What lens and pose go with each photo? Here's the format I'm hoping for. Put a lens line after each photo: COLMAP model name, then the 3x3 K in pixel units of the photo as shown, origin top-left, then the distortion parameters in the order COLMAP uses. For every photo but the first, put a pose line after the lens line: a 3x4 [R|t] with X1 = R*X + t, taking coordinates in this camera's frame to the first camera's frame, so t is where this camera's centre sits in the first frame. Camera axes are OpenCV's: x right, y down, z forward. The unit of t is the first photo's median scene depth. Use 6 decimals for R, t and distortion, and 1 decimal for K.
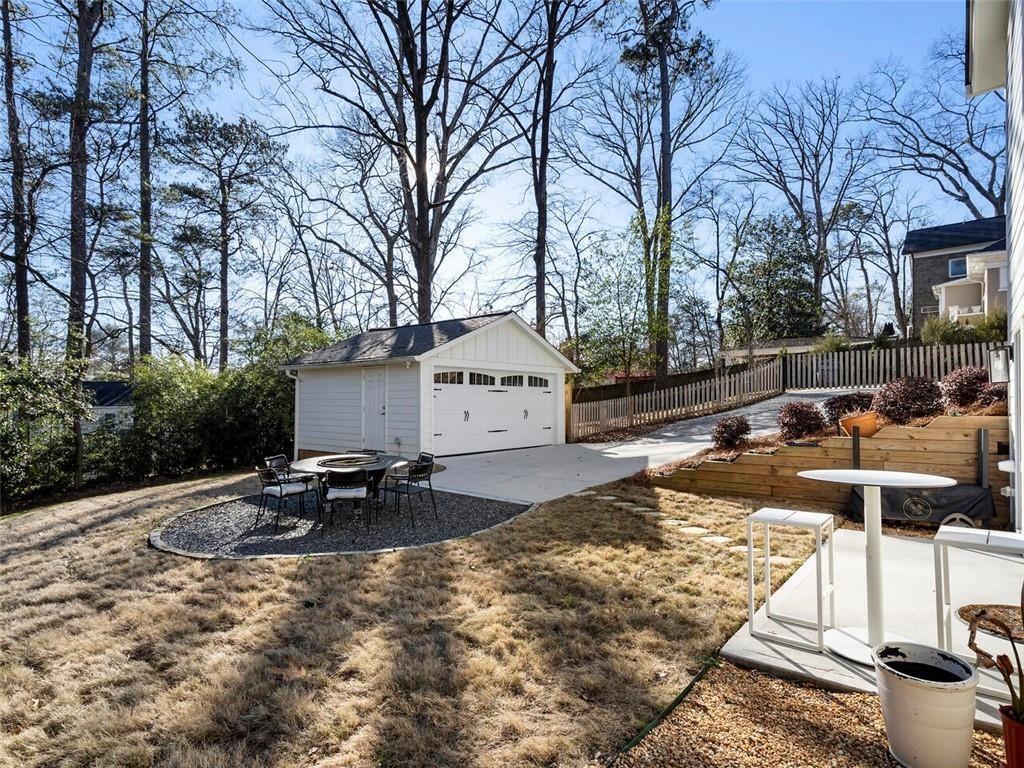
lens RADIAL K [[535.7, 0, 512.0], [0, 535.7, 384.0], [0, 0, 1]] dist [-0.001325, -0.000414]
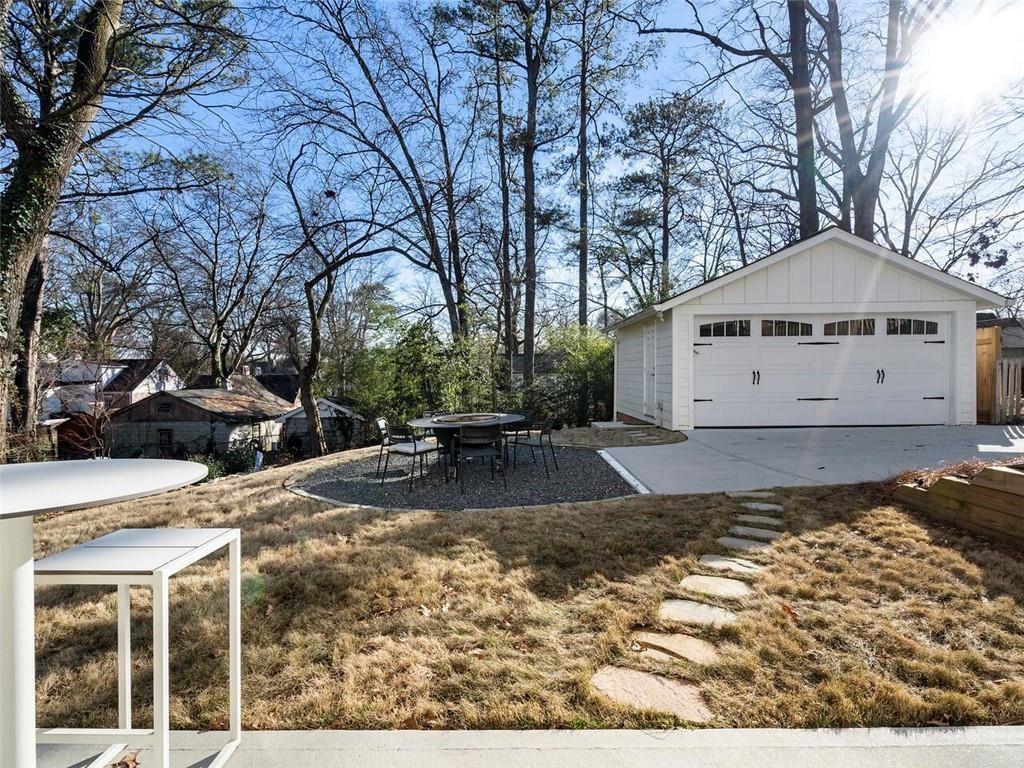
lens RADIAL K [[533.9, 0, 512.0], [0, 533.9, 384.0], [0, 0, 1]] dist [-0.018793, -0.000121]
pose [[0.628687, 0.009205, -0.777604, 0.241252], [0.037267, 0.998424, 0.041949, 0.020021], [0.776765, -0.055352, 0.627354, 0.213929]]
